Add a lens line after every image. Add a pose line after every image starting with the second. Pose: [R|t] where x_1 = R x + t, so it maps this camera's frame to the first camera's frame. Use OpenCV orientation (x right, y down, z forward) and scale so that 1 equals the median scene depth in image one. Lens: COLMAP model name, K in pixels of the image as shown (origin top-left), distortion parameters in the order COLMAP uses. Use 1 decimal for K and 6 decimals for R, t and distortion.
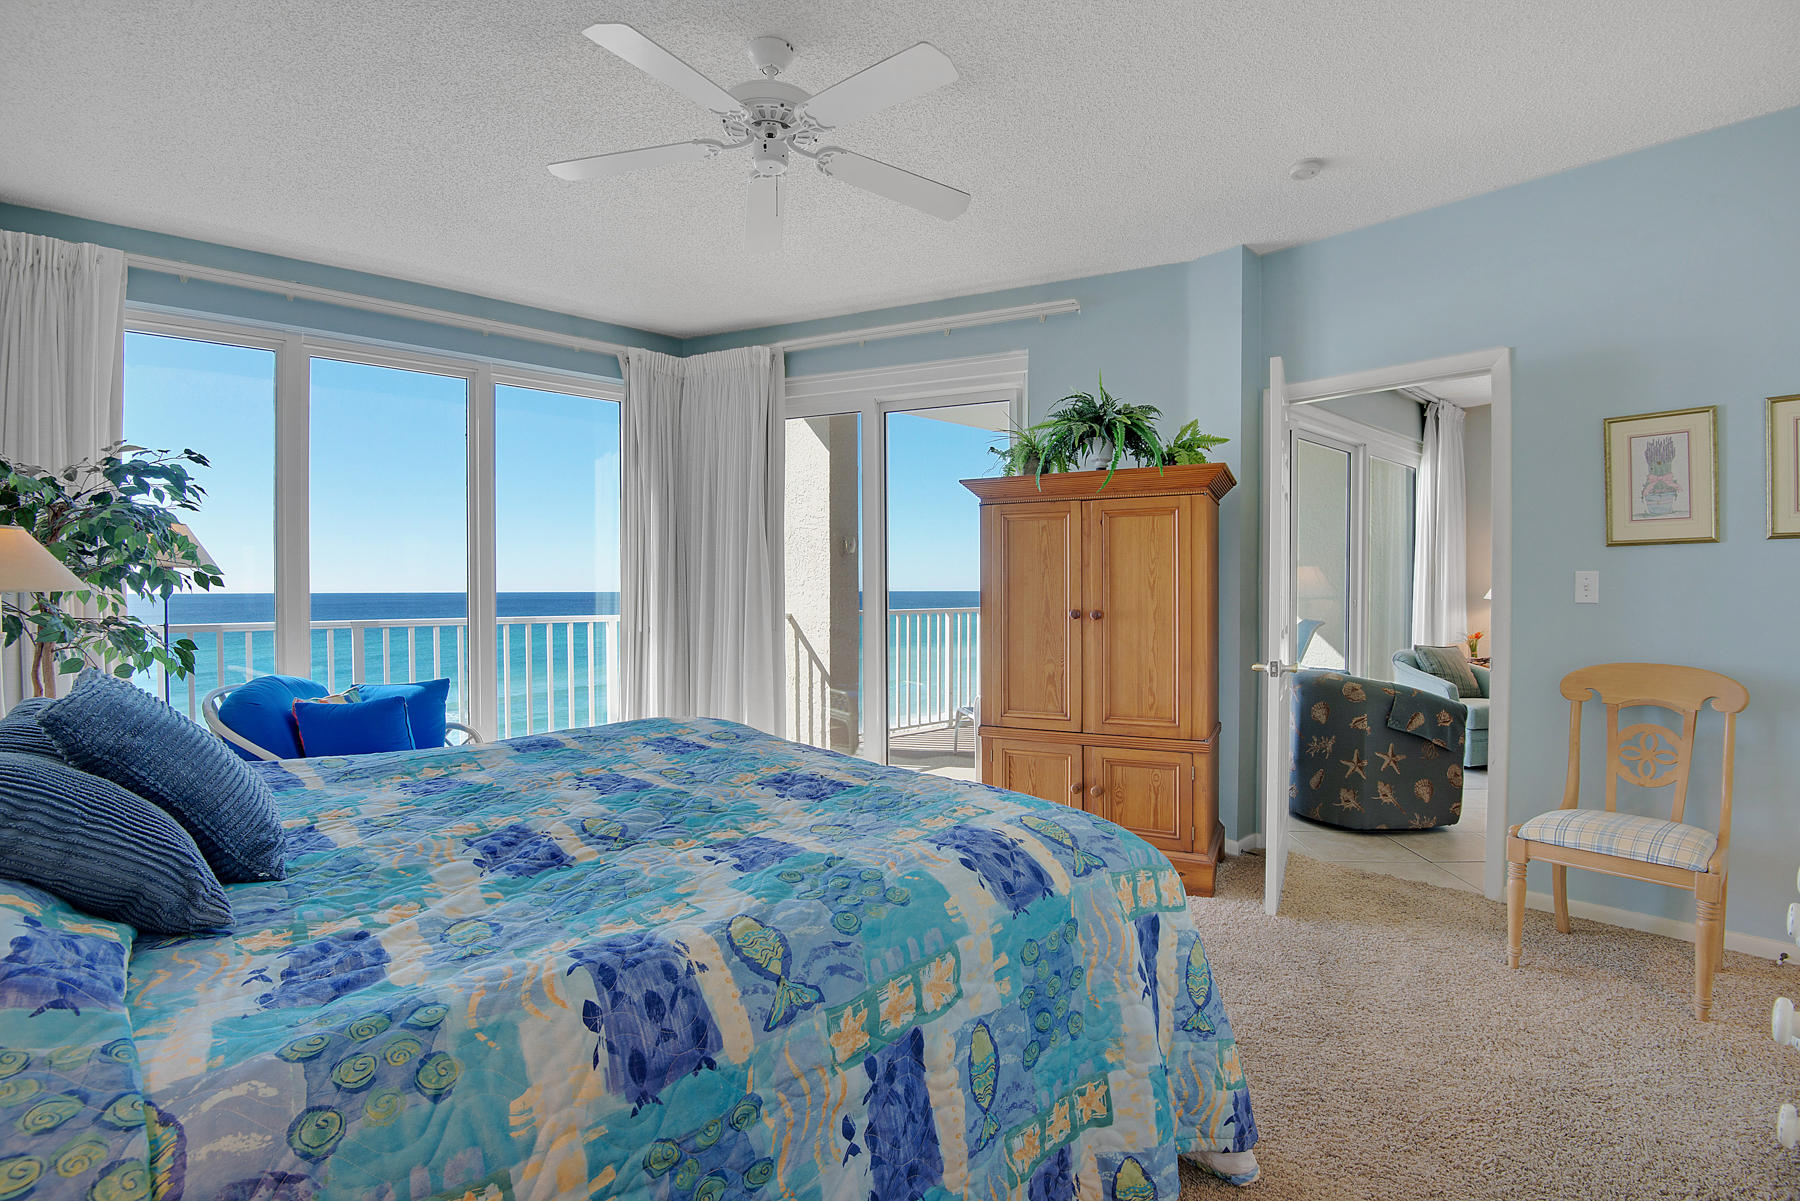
lens RADIAL K [[858.1, 0, 906.6], [0, 858.1, 592.1], [0, 0, 1]] dist [-0.001714, -0.026519]
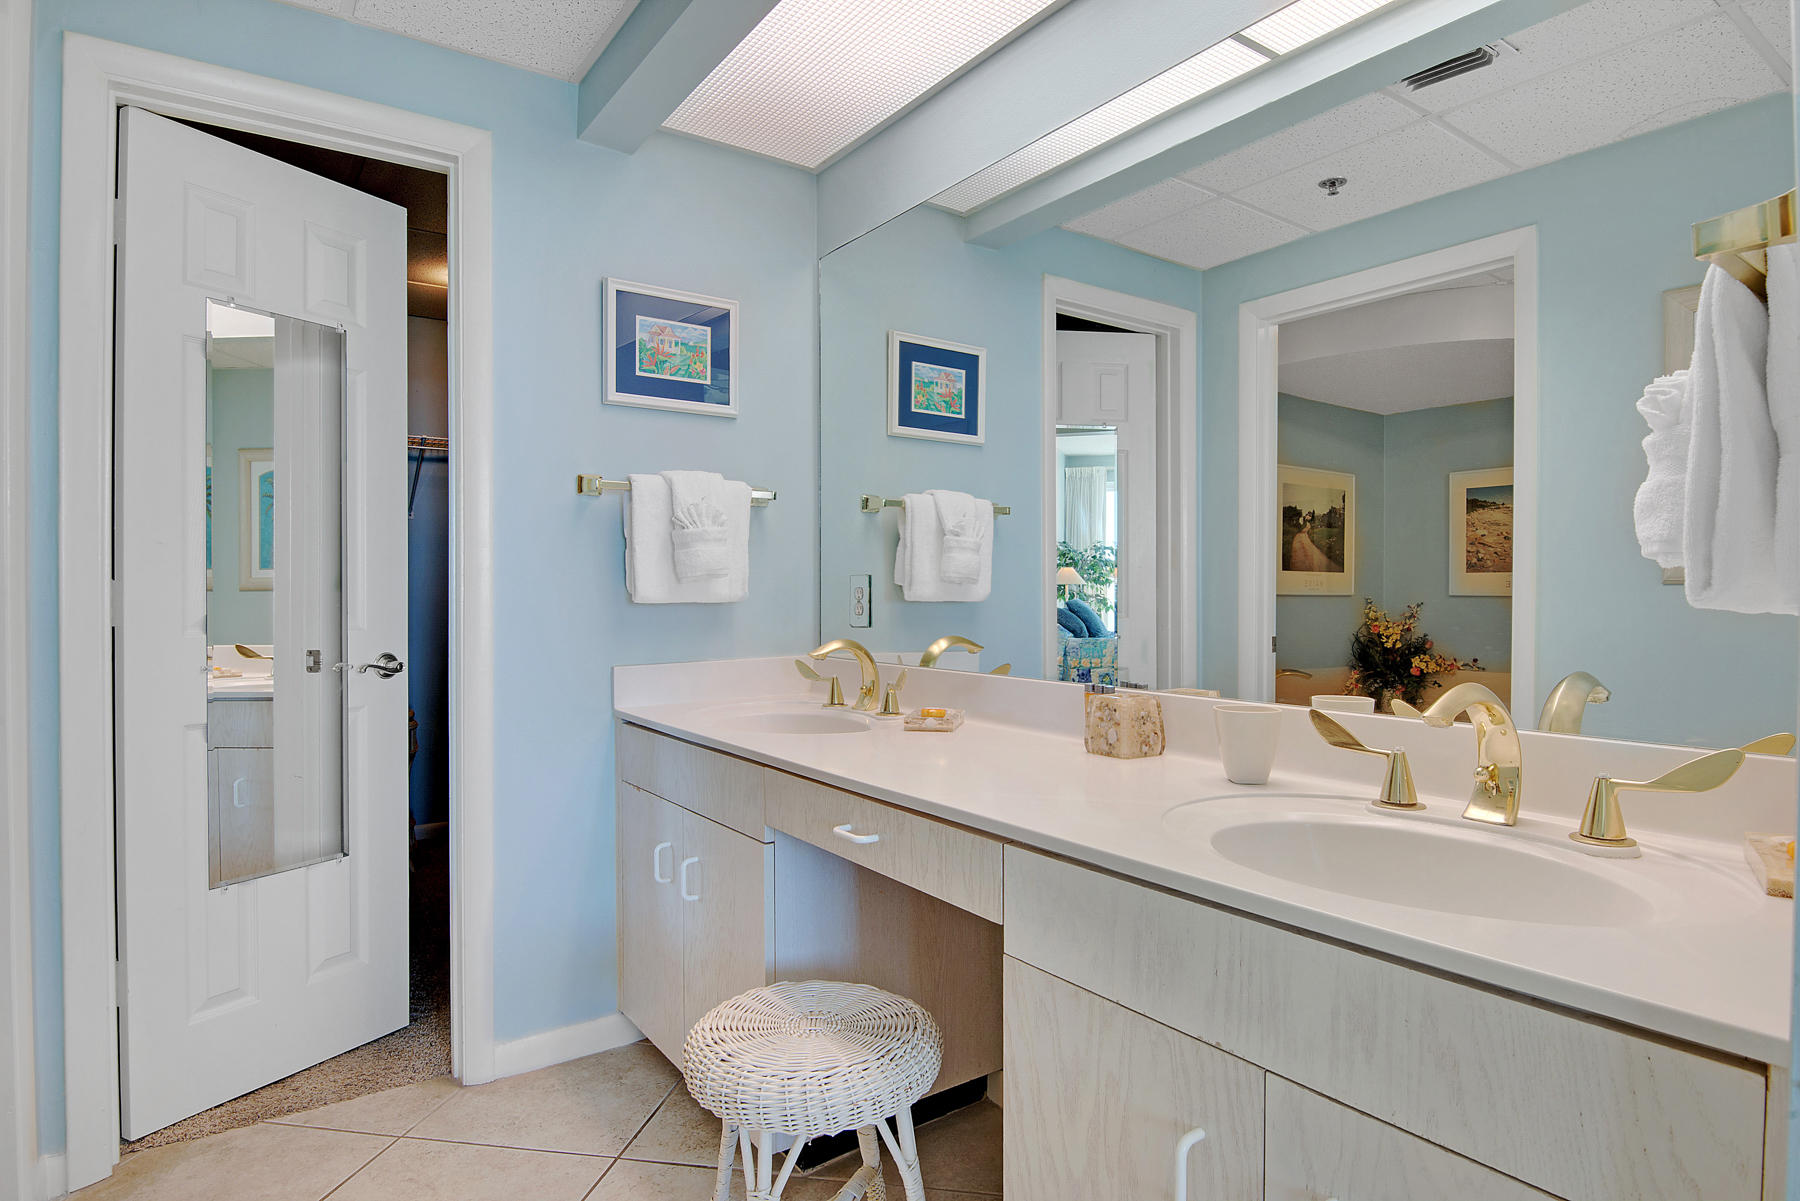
lens RADIAL K [[981.3, 0, 900.0], [0, 981.3, 600.5], [0, 0, 1]] dist [0.000107, -0.000007]
pose [[0.487043, 0.003083, -0.873372, 3.344200], [-0.006106, 0.999981, 0.000125, 0.100013], [0.873356, 0.005272, 0.487053, -2.526655]]
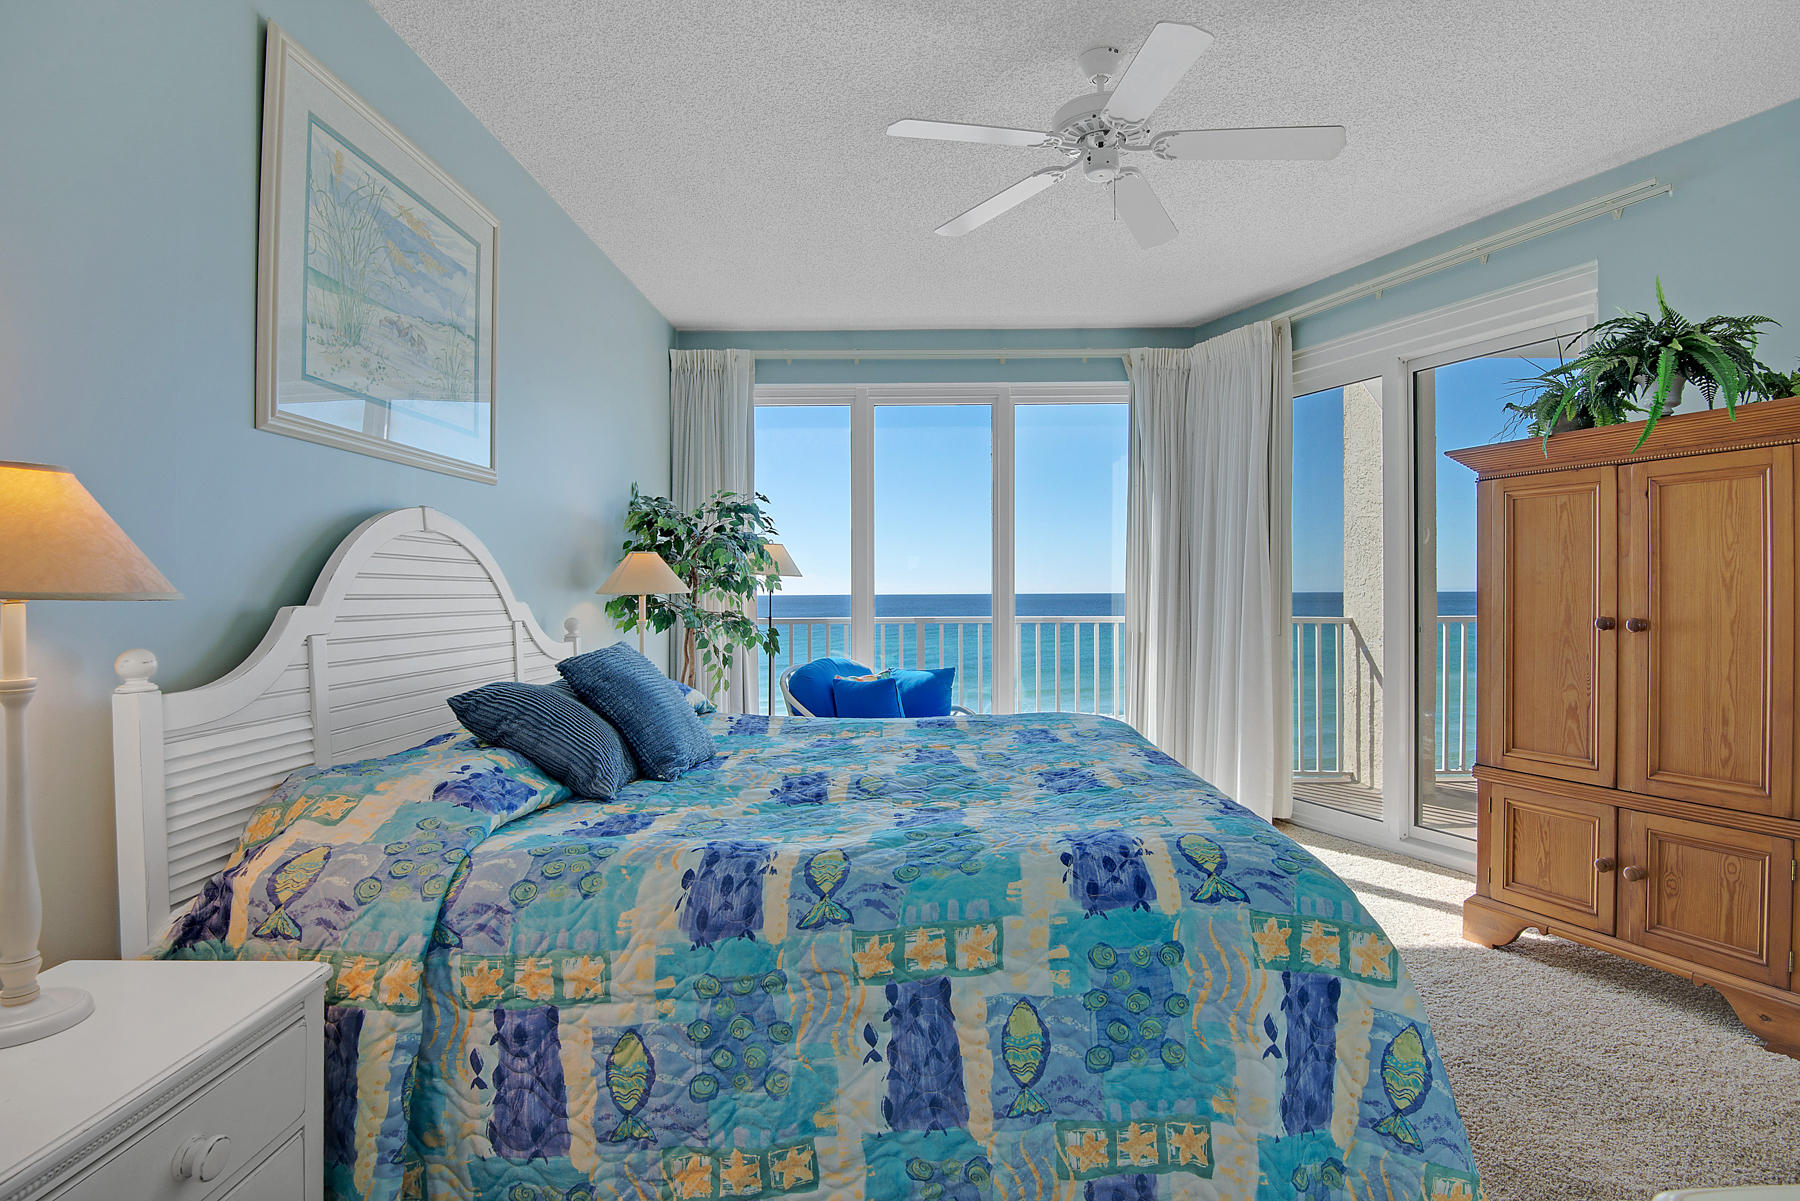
lens RADIAL K [[948.2, 0, 898.5], [0, 948.2, 582.4], [0, 0, 1]] dist [0.029669, -0.051859]
pose [[0.726027, -0.008846, -0.687609, 0.680092], [0.001401, 0.999934, -0.011385, -0.001582], [0.687665, 0.007303, 0.725992, 0.028550]]
